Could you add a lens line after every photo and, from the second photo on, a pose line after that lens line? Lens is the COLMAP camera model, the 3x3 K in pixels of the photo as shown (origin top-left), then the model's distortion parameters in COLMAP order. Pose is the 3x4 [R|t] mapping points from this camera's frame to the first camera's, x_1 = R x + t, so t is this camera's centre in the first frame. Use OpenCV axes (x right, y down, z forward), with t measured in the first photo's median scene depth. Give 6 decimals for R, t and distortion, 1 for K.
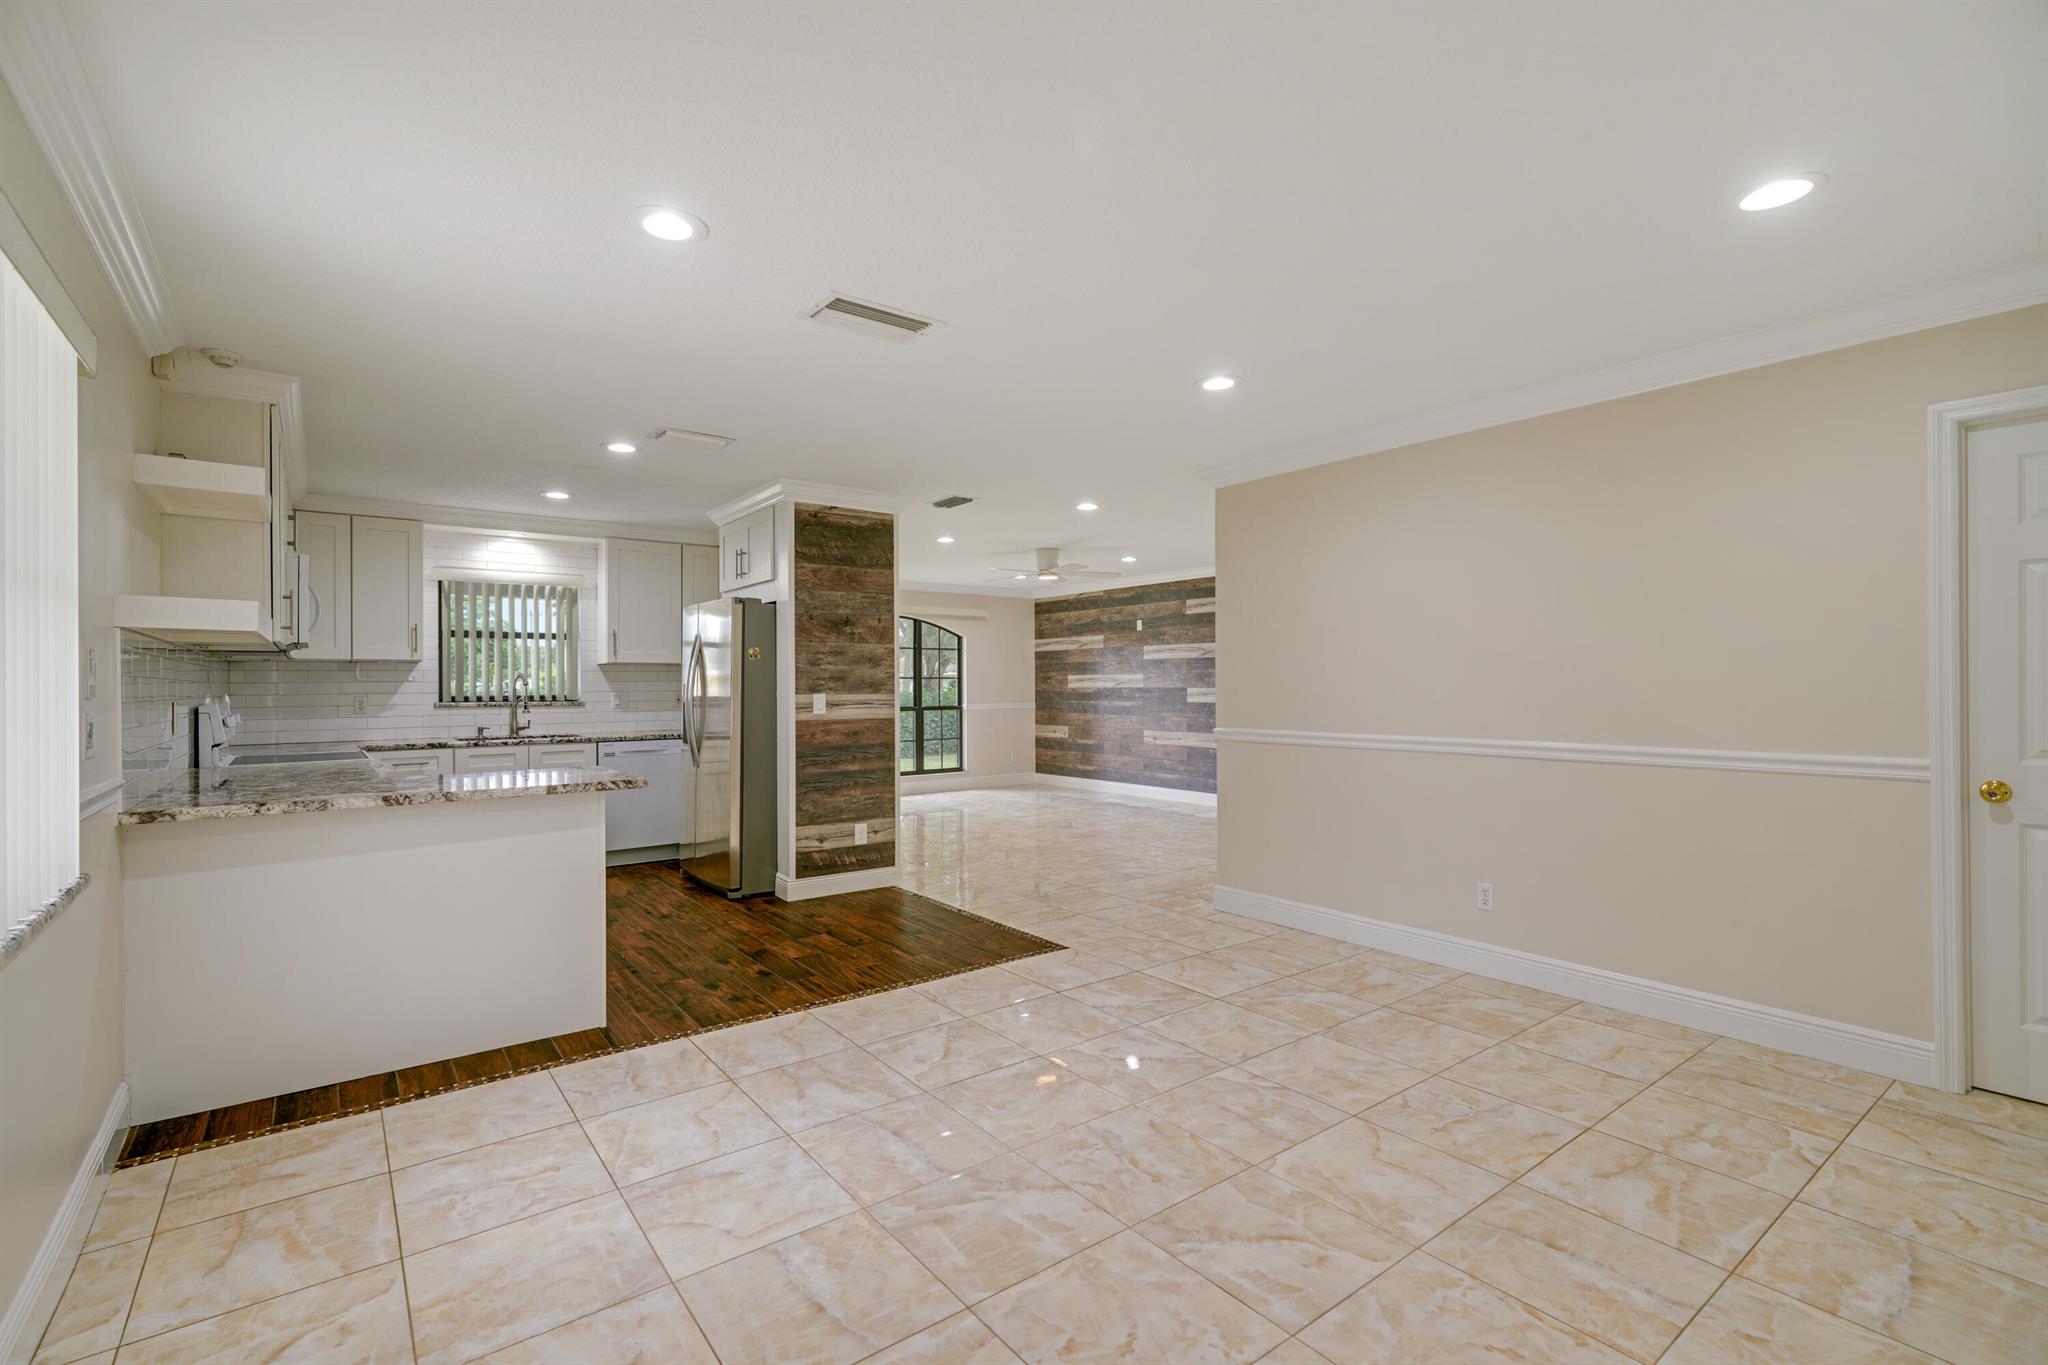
lens RADIAL K [[926.7, 0, 1023.2], [0, 926.7, 679.8], [0, 0, 1]] dist [-0.001059, 0.001627]
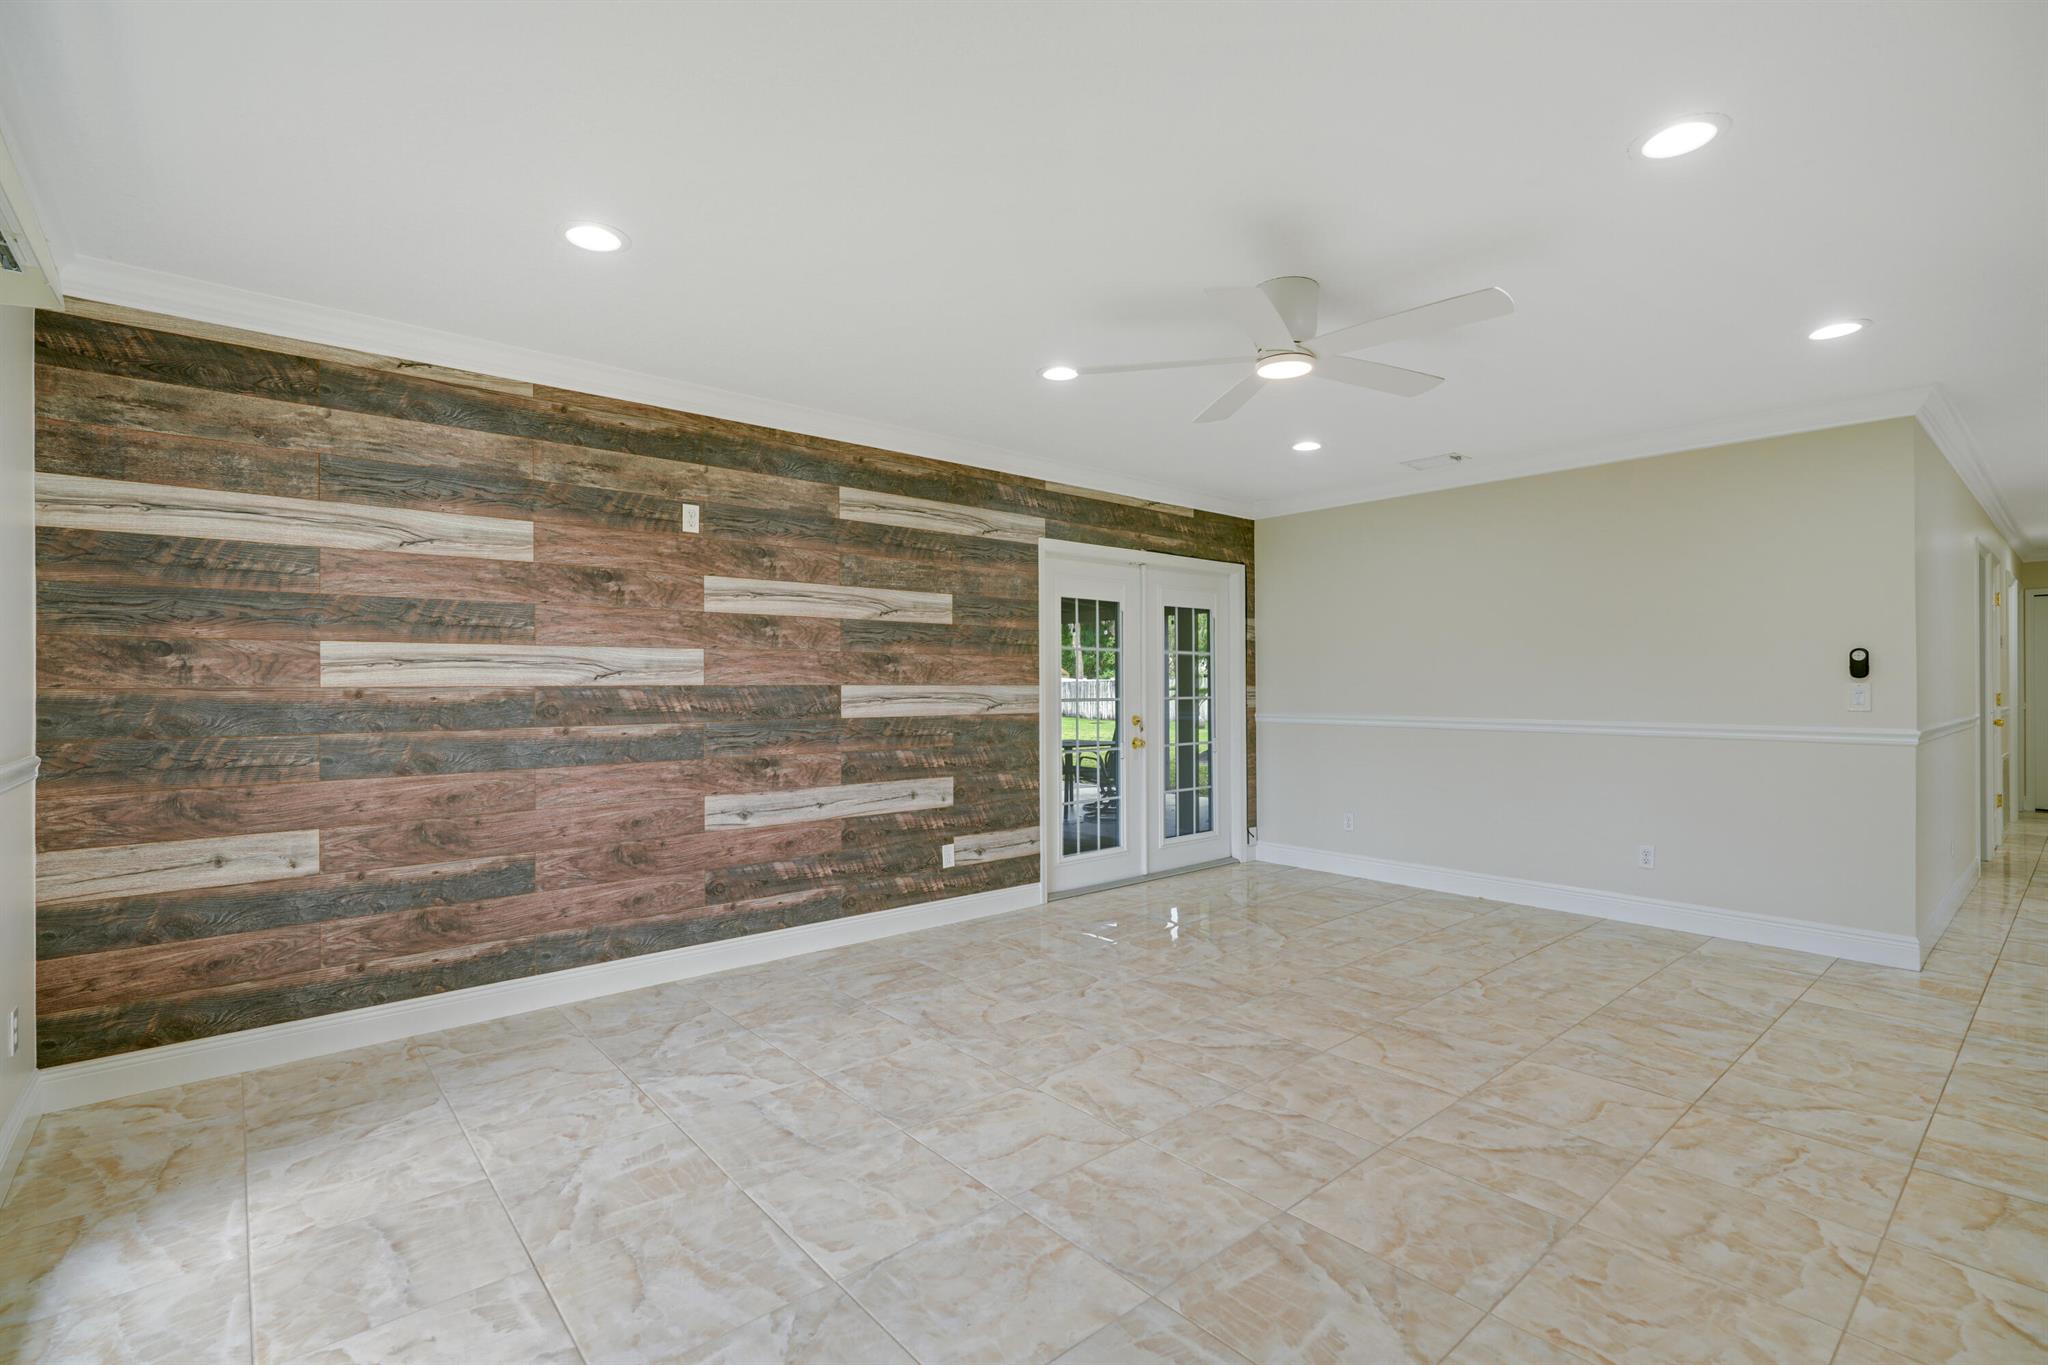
lens RADIAL K [[926.7, 0, 1021.6], [0, 926.7, 679.7], [0, 0, 1]] dist [-0.001059, 0.001627]
pose [[-0.057720, 0.010733, 0.998275, -0.471956], [-0.002233, 0.999938, -0.010880, 0.018214], [-0.998330, -0.002858, -0.057692, 1.639179]]
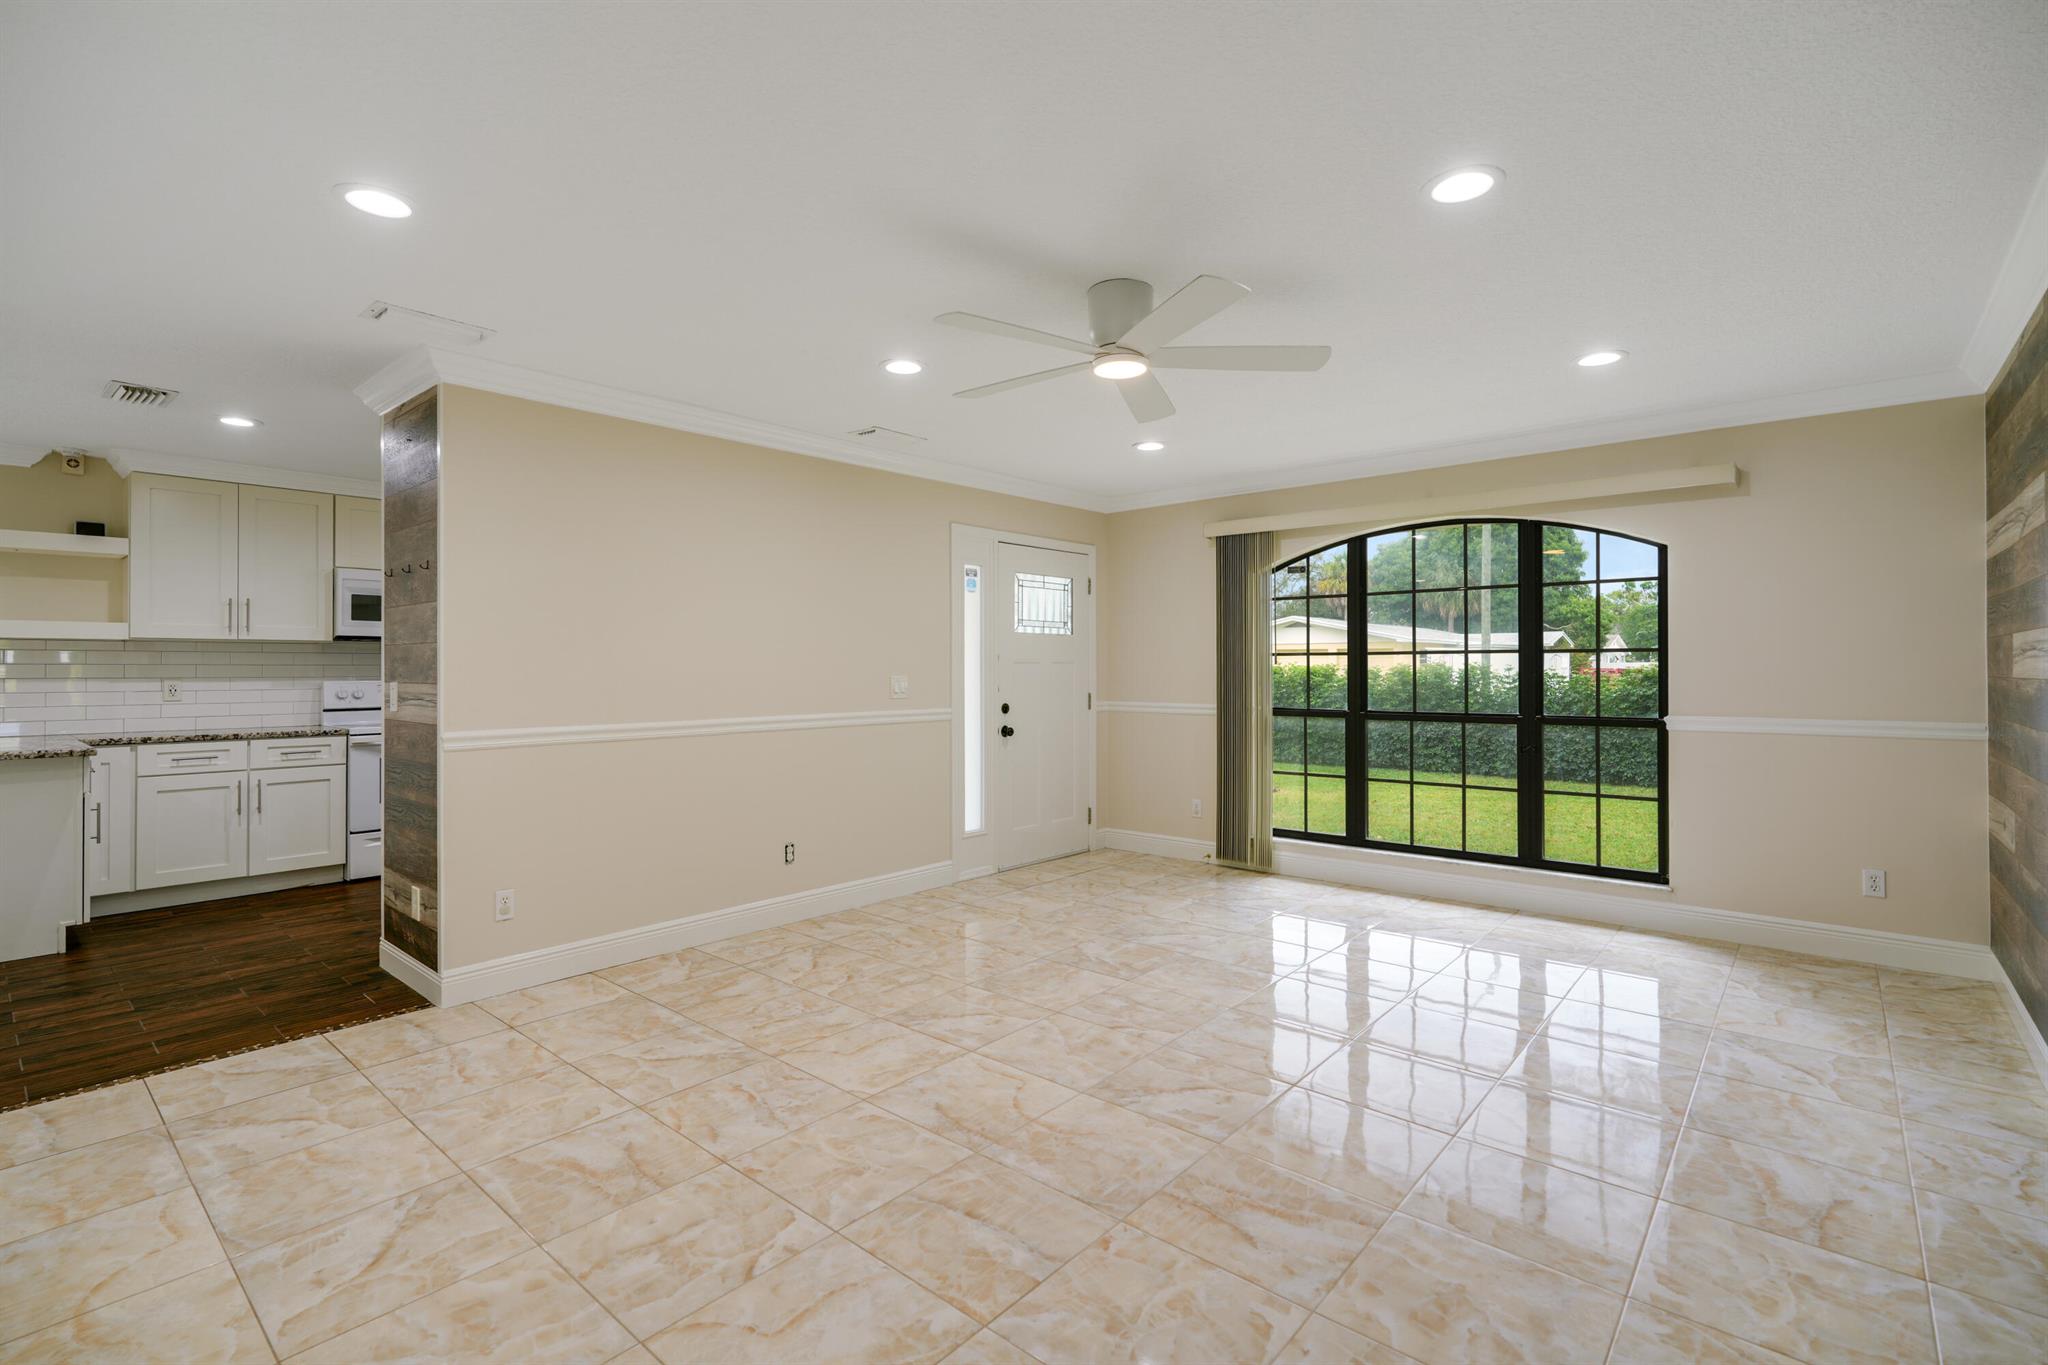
lens RADIAL K [[926.7, 0, 1007.3], [0, 926.7, 669.0], [0, 0, 1]] dist [-0.001059, 0.001627]
pose [[0.193259, 0.005172, -0.981134, 0.541173], [0.007386, 0.999950, 0.006727, 0.003314], [0.981120, -0.008547, 0.193211, 1.296044]]
